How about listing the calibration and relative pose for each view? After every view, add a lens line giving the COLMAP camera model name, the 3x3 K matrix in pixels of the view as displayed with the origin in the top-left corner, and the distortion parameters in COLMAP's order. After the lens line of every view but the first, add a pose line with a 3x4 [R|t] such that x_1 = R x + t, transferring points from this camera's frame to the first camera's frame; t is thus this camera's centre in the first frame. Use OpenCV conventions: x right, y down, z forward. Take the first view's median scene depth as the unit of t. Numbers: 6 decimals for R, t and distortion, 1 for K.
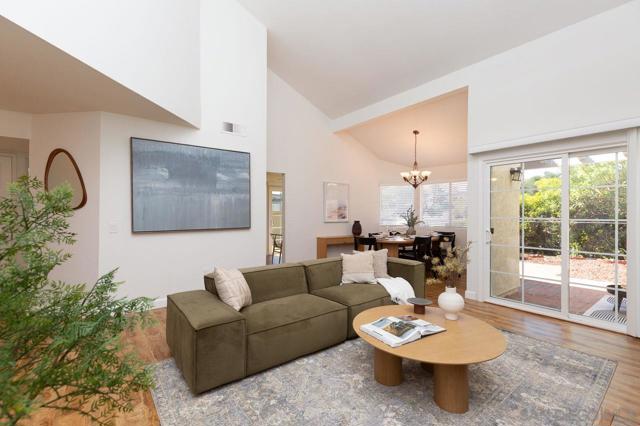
lens RADIAL K [[286.2, 0, 316.8], [0, 286.2, 211.6], [0, 0, 1]] dist [-0.000538, 0.000107]
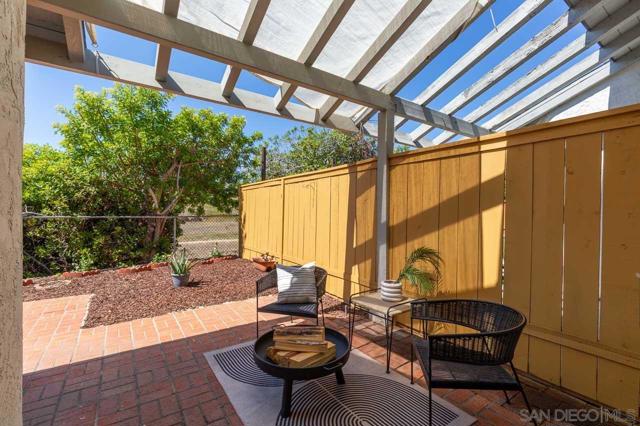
lens RADIAL K [[286.2, 0, 316.2], [0, 286.2, 212.4], [0, 0, 1]] dist [-0.000538, 0.000107]
pose [[0.063316, 0.002365, 0.997991, 0.657800], [-0.009767, 0.999951, -0.001750, 0.051562], [-0.997946, -0.009636, 0.063336, 0.986748]]
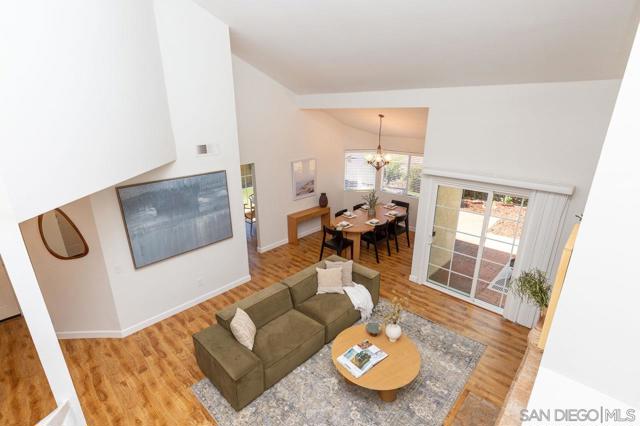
lens RADIAL K [[309.4, 0, 317.8], [0, 309.4, 212.4], [0, 0, 1]] dist [-0.014640, 0.000806]
pose [[0.989075, -0.053888, 0.137211, -0.073710], [0.006940, 0.946779, 0.321811, -0.476904], [-0.147250, -0.317343, 0.936809, -0.168453]]
